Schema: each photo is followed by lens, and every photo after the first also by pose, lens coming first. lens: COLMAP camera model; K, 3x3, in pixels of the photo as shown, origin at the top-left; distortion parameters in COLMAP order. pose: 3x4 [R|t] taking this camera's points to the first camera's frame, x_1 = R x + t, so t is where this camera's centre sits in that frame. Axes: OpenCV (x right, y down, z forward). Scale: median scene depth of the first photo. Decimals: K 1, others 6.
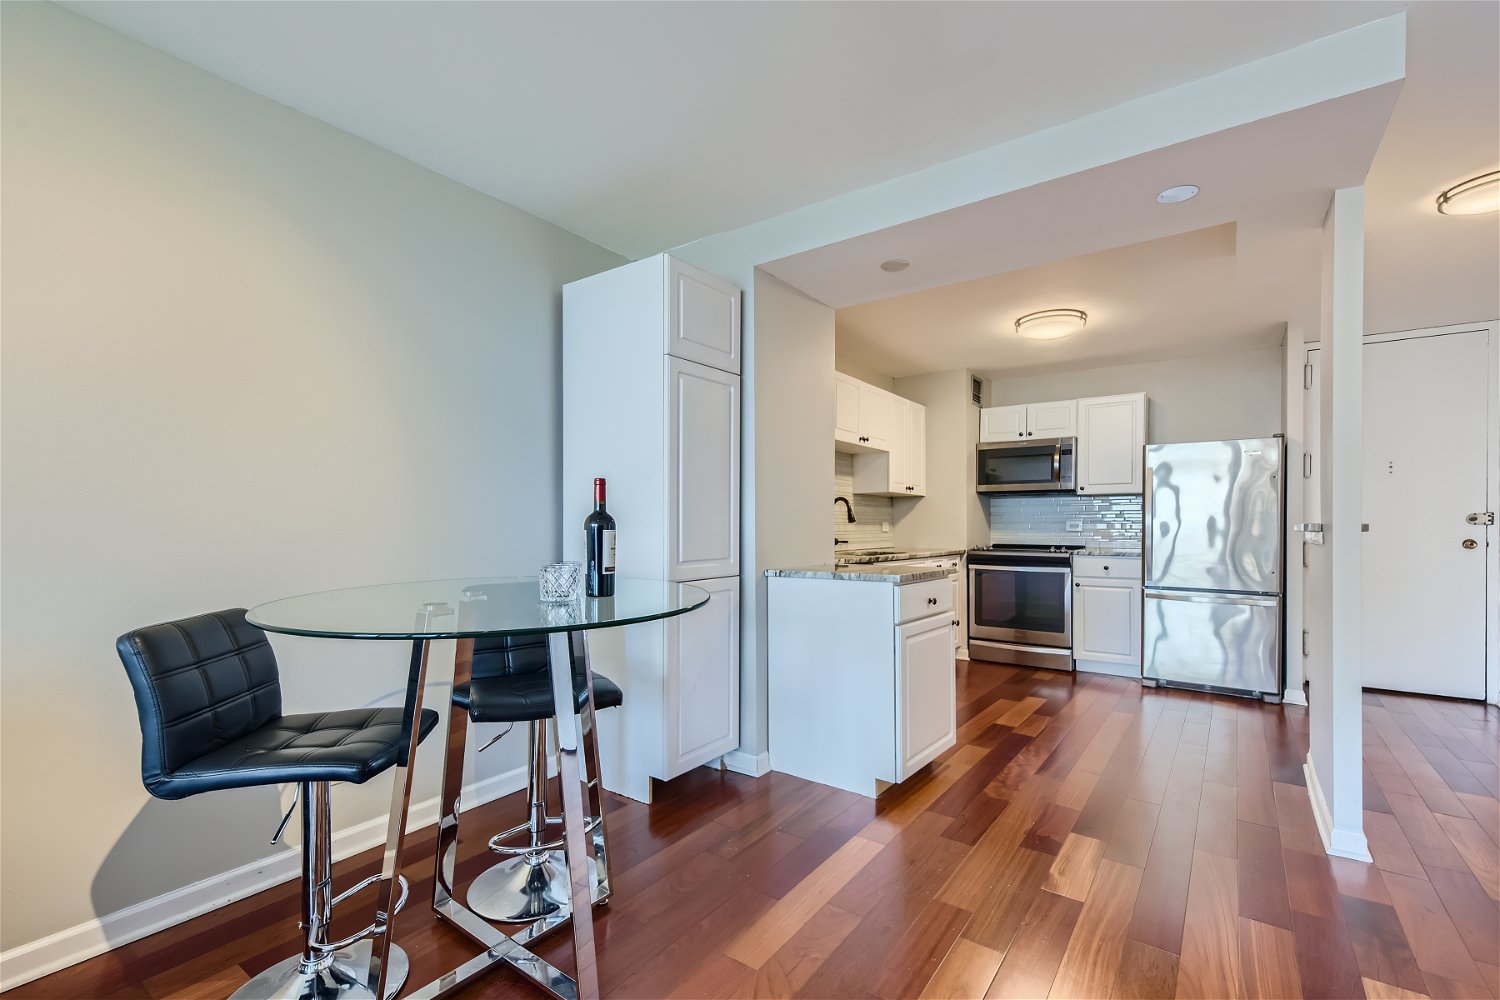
lens RADIAL K [[649.9, 0, 751.0], [0, 649.9, 527.9], [0, 0, 1]] dist [0.016621, -0.006351]
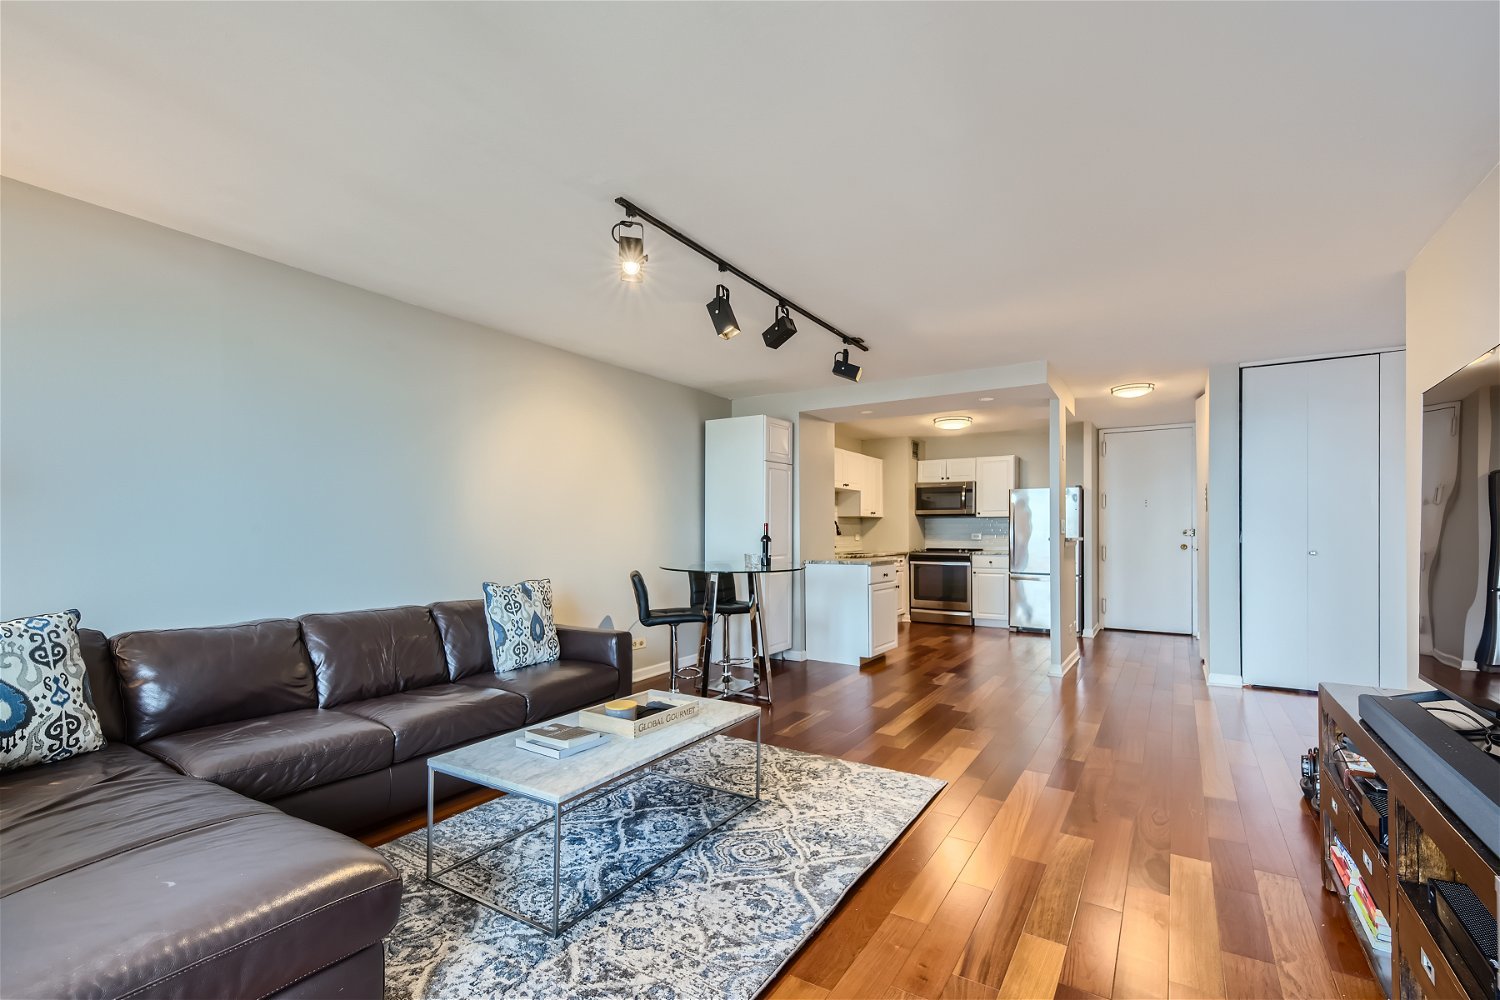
lens RADIAL K [[649.9, 0, 749.6], [0, 649.9, 532.7], [0, 0, 1]] dist [0.016621, -0.006351]
pose [[0.998421, -0.002329, 0.056128, -0.155148], [0.002511, 0.999992, -0.003163, -0.009268], [-0.056120, 0.003299, 0.998419, -0.600707]]
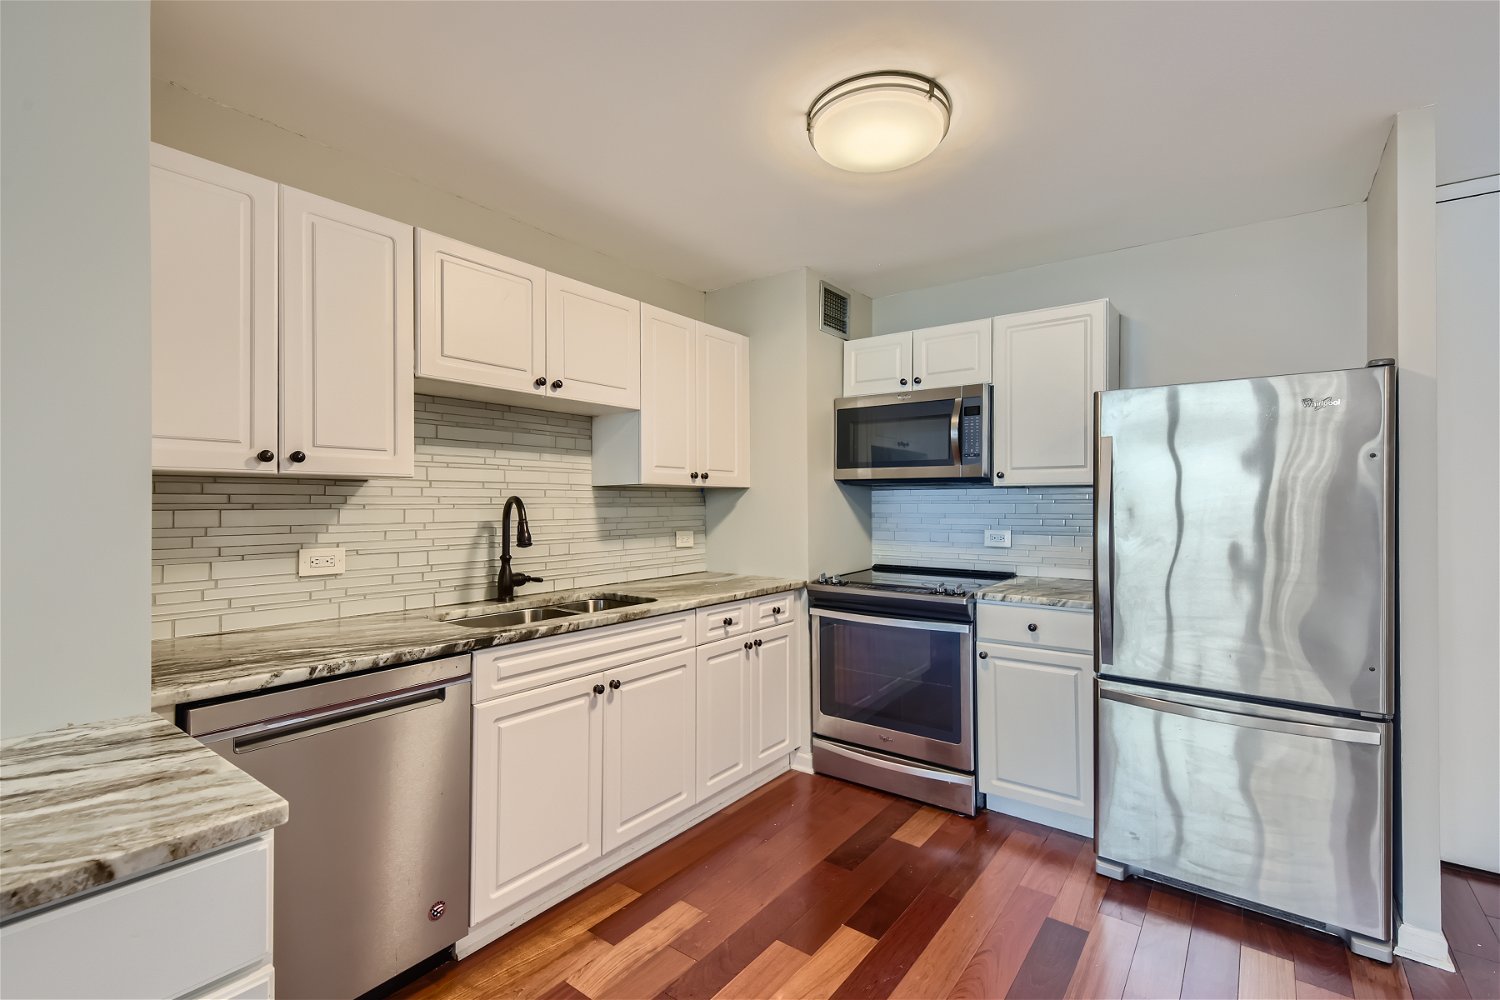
lens RADIAL K [[649.9, 0, 764.5], [0, 649.9, 499.3], [0, 0, 1]] dist [0.016621, -0.006351]
pose [[0.999963, -0.003375, -0.007855, 0.323044], [0.003318, 0.999968, -0.007294, -0.038199], [0.007879, 0.007268, 0.999943, 0.458684]]
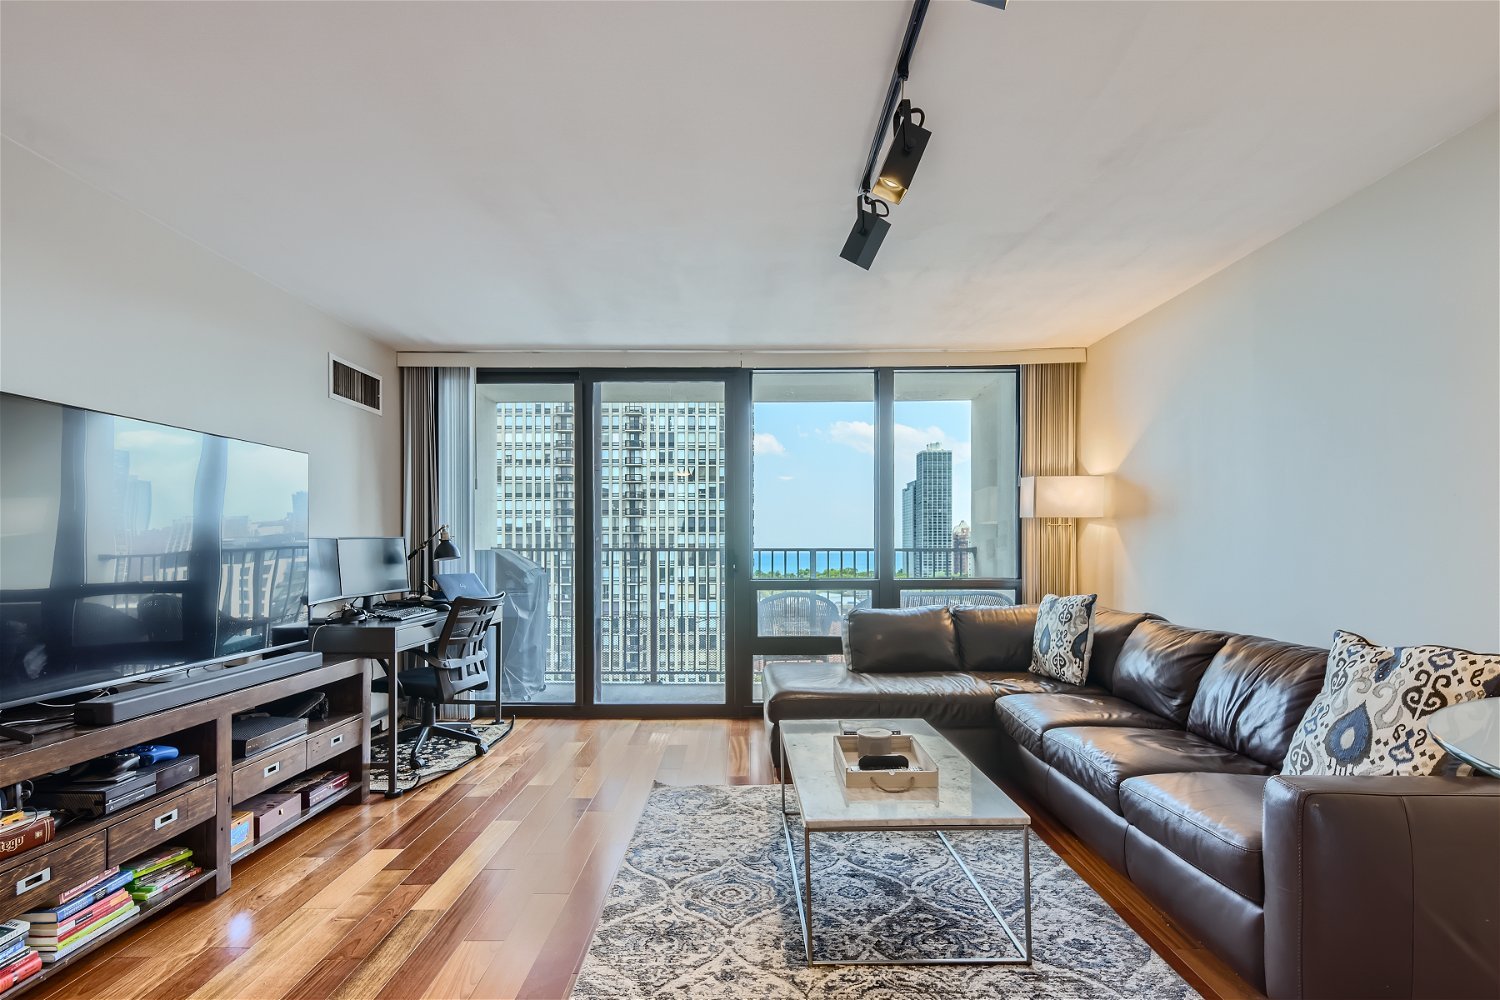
lens RADIAL K [[717.7, 0, 750.9], [0, 717.7, 547.4], [0, 0, 1]] dist [0.011143, -0.001653]
pose [[-0.805851, -0.000918, -0.592117, 0.148688], [-0.000857, 1.000000, -0.000384, -0.007699], [0.592117, 0.000198, -0.805852, 0.279838]]
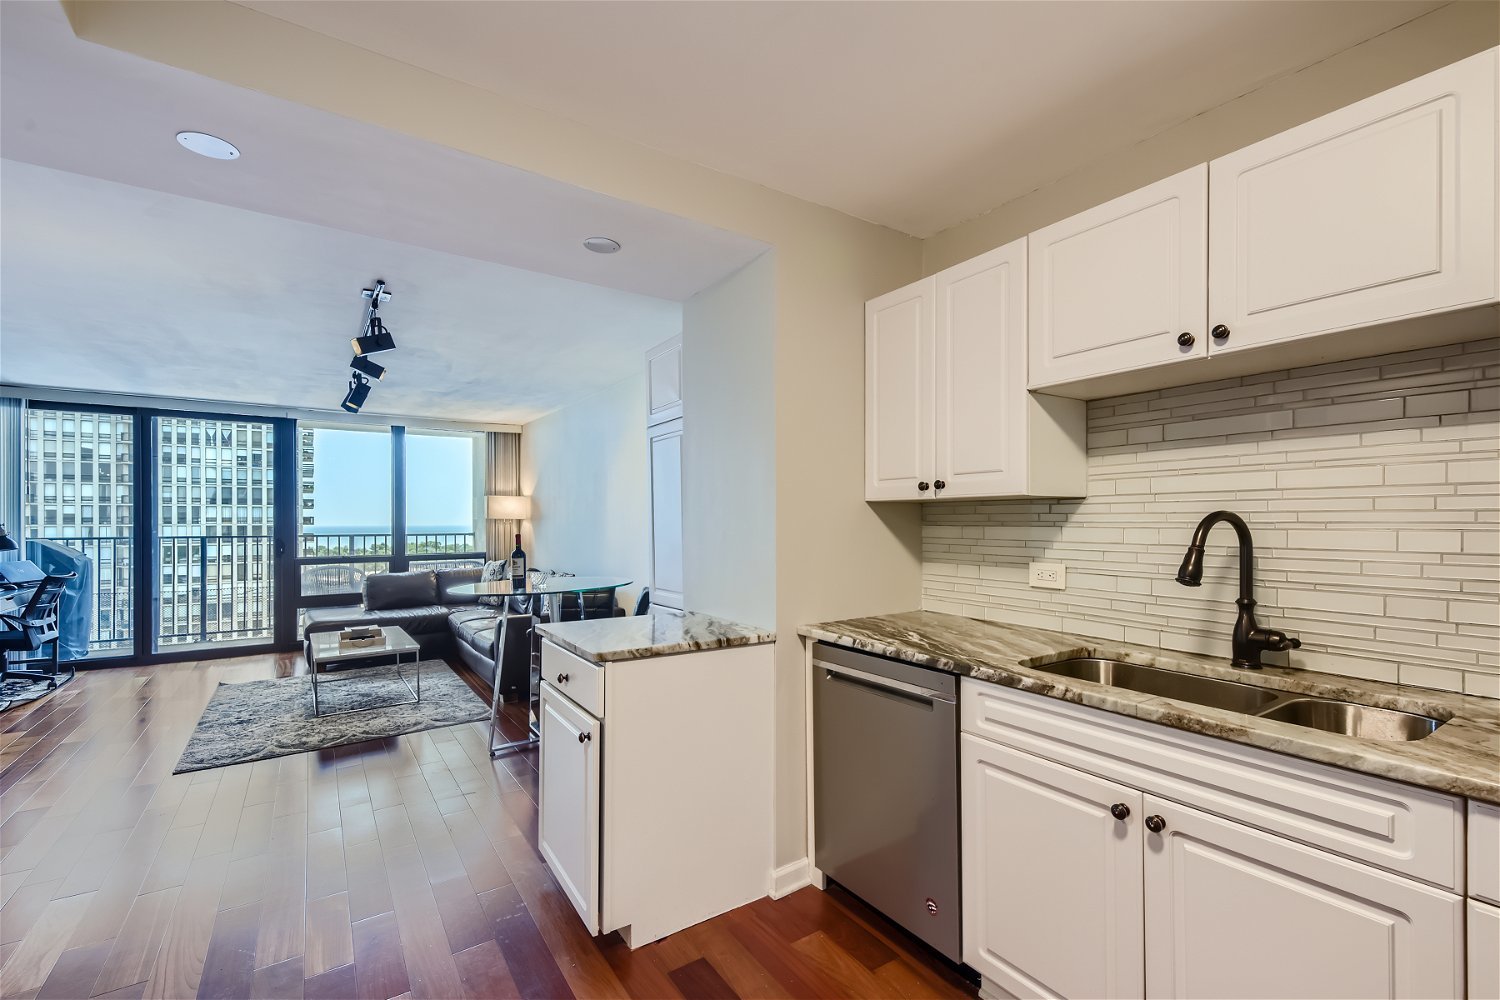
lens RADIAL K [[649.9, 0, 757.1], [0, 649.9, 517.9], [0, 0, 1]] dist [0.016621, -0.006351]
pose [[-0.331486, -0.003667, -0.943453, 0.522271], [0.001163, 0.999990, -0.004295, -0.040067], [0.943460, -0.002521, -0.331478, 0.831446]]
